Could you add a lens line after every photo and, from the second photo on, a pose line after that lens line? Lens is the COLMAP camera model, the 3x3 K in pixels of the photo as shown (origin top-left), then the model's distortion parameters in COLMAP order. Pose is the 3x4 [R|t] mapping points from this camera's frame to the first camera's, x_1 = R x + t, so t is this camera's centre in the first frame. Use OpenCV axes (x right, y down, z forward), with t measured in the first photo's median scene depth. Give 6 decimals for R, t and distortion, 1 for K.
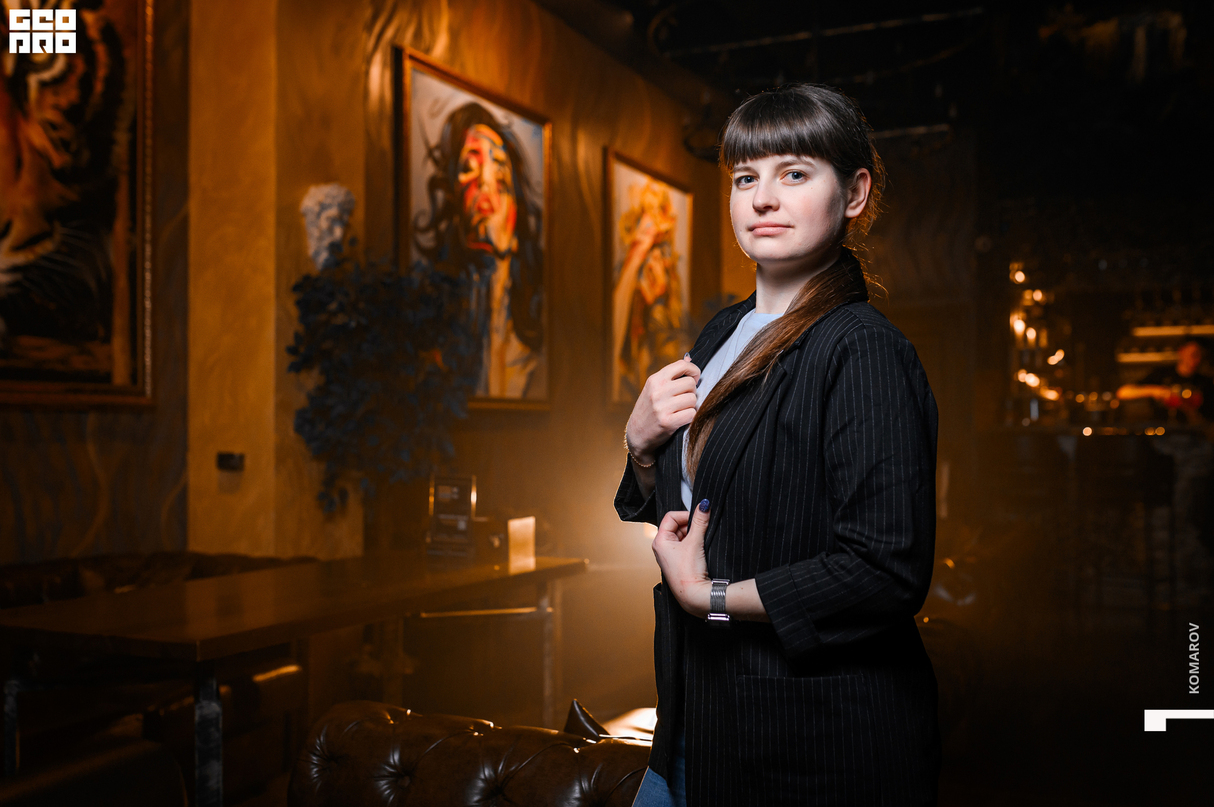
lens RADIAL K [[1217.6, 0, 607.0], [0, 1217.6, 403.5], [0, 0, 1]] dist [0.006233, -0.002933]
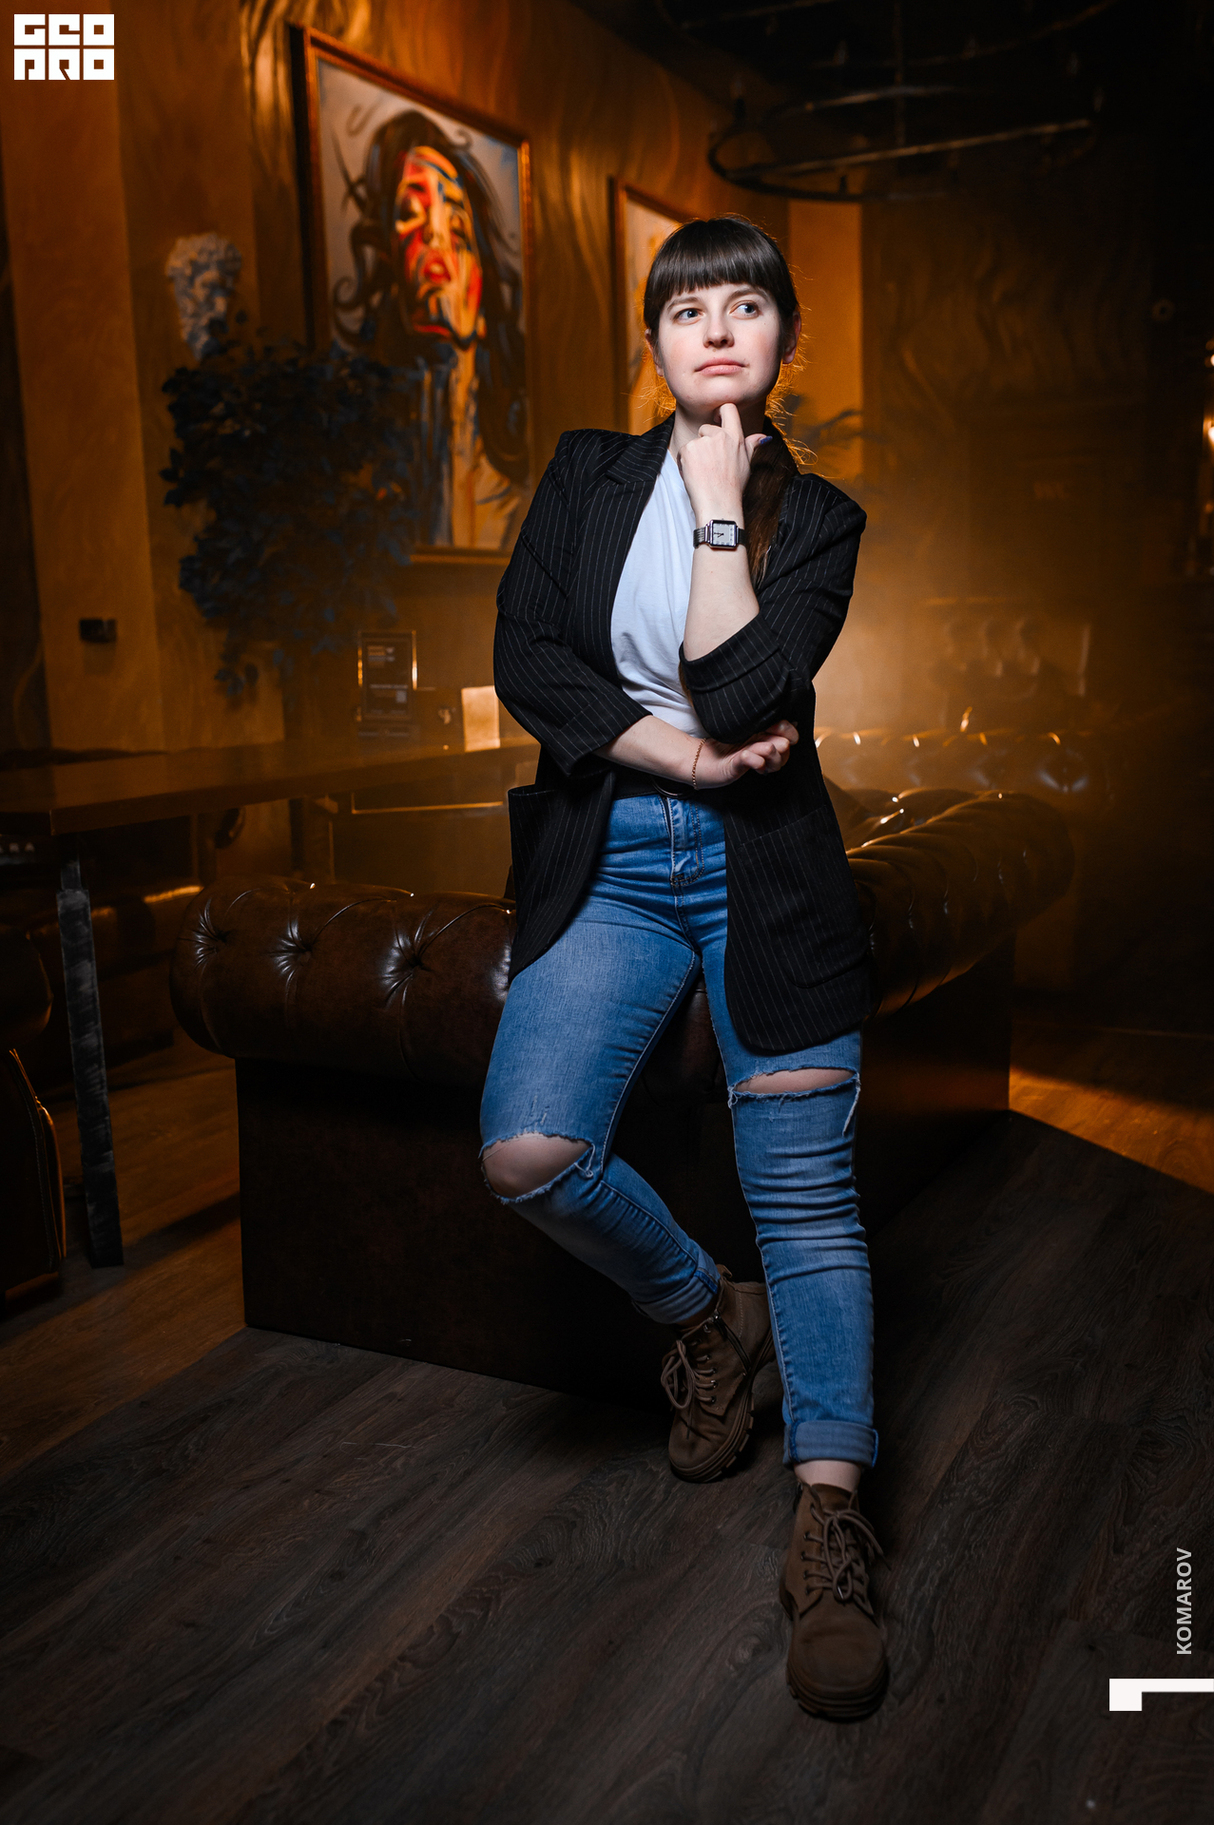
lens RADIAL K [[1718.2, 0, 618.2], [0, 1718.2, 917.8], [0, 0, 1]] dist [0.006991, -0.000232]
pose [[0.999424, -0.021021, -0.026628, 0.029518], [0.025661, 0.981825, 0.188047, 0.026401], [0.022191, -0.188622, 0.981799, -0.052414]]
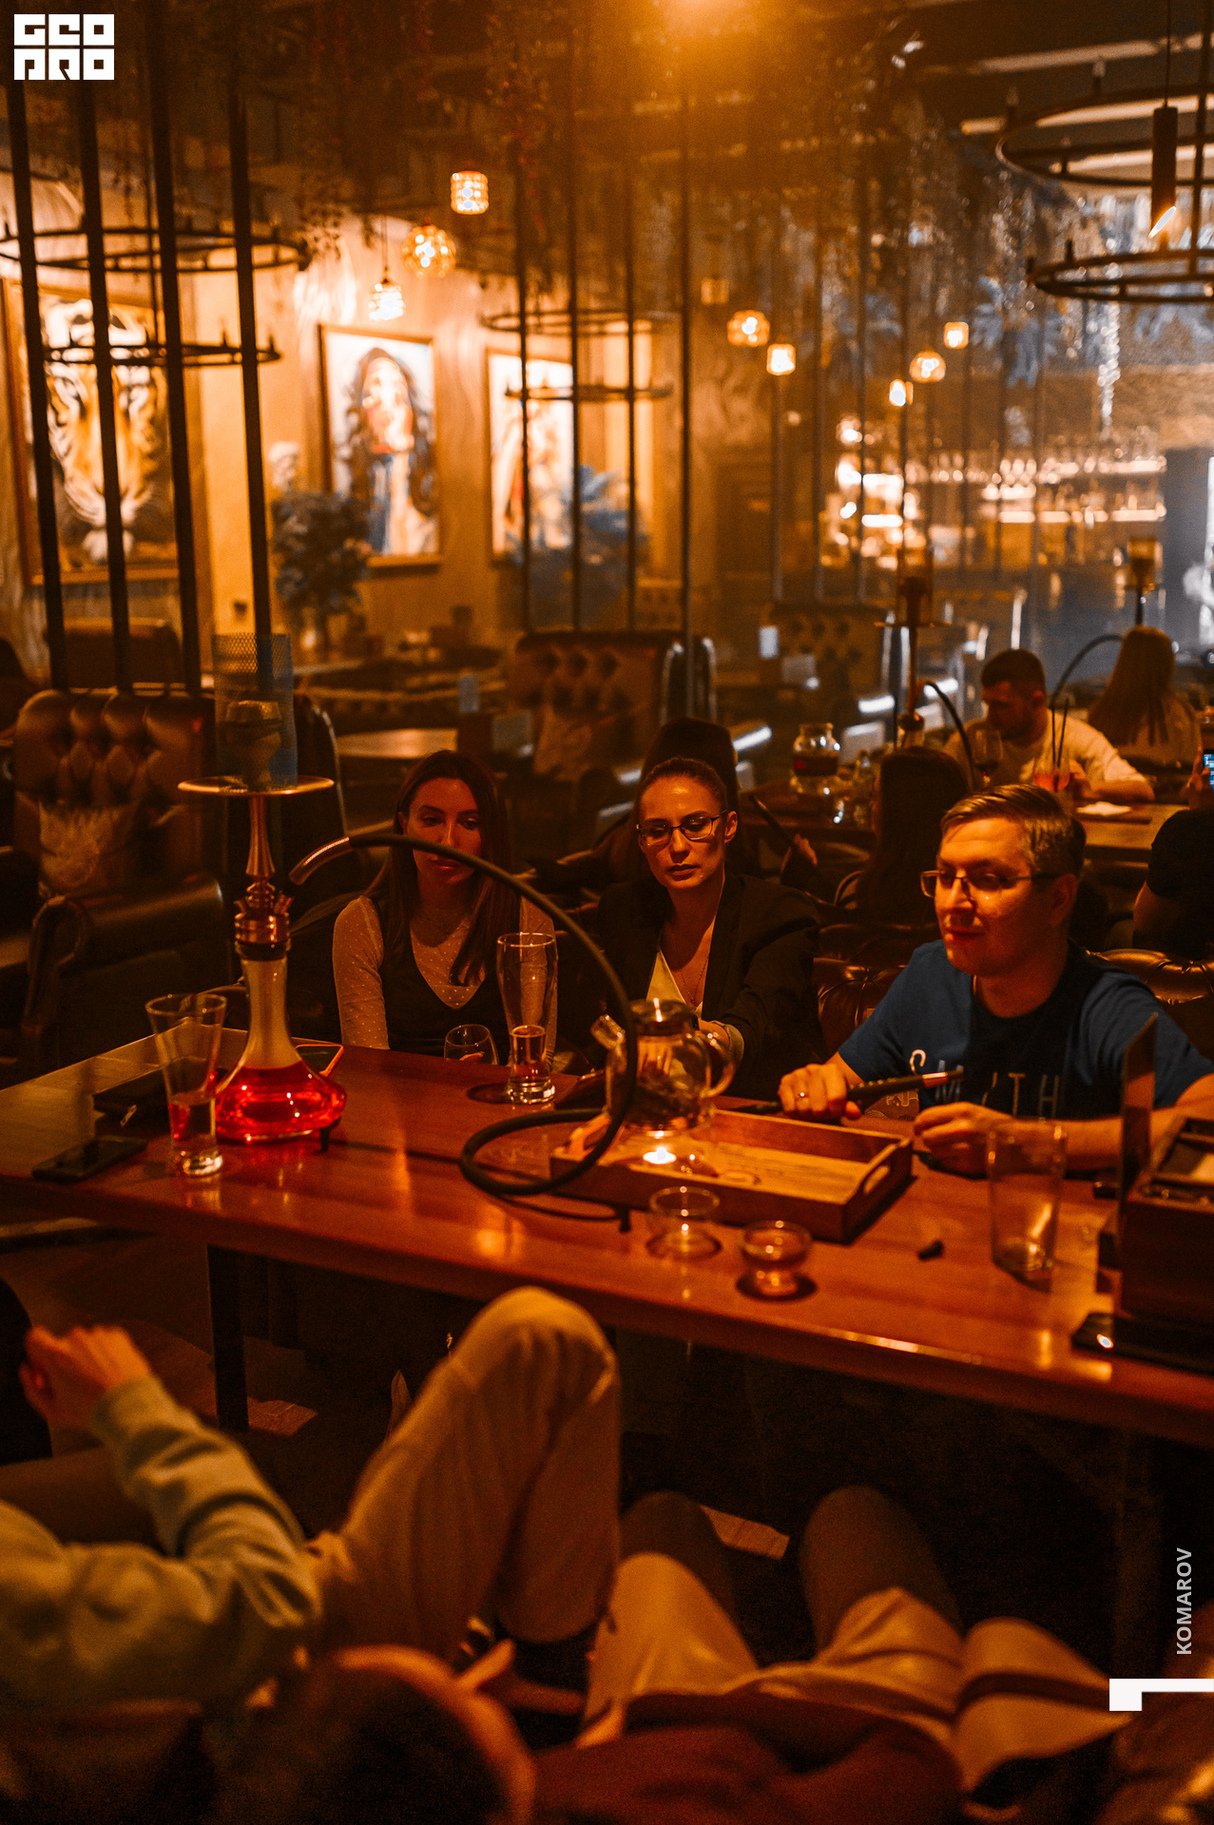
lens RADIAL K [[1830.4, 0, 607.0], [0, 1830.4, 912.5], [0, 0, 1]] dist [0.006233, -0.002933]
pose [[0.999484, -0.004304, -0.031823, 0.281851], [0.011465, 0.973498, 0.228406, -0.107996], [0.029997, -0.228653, 0.973046, -1.522912]]
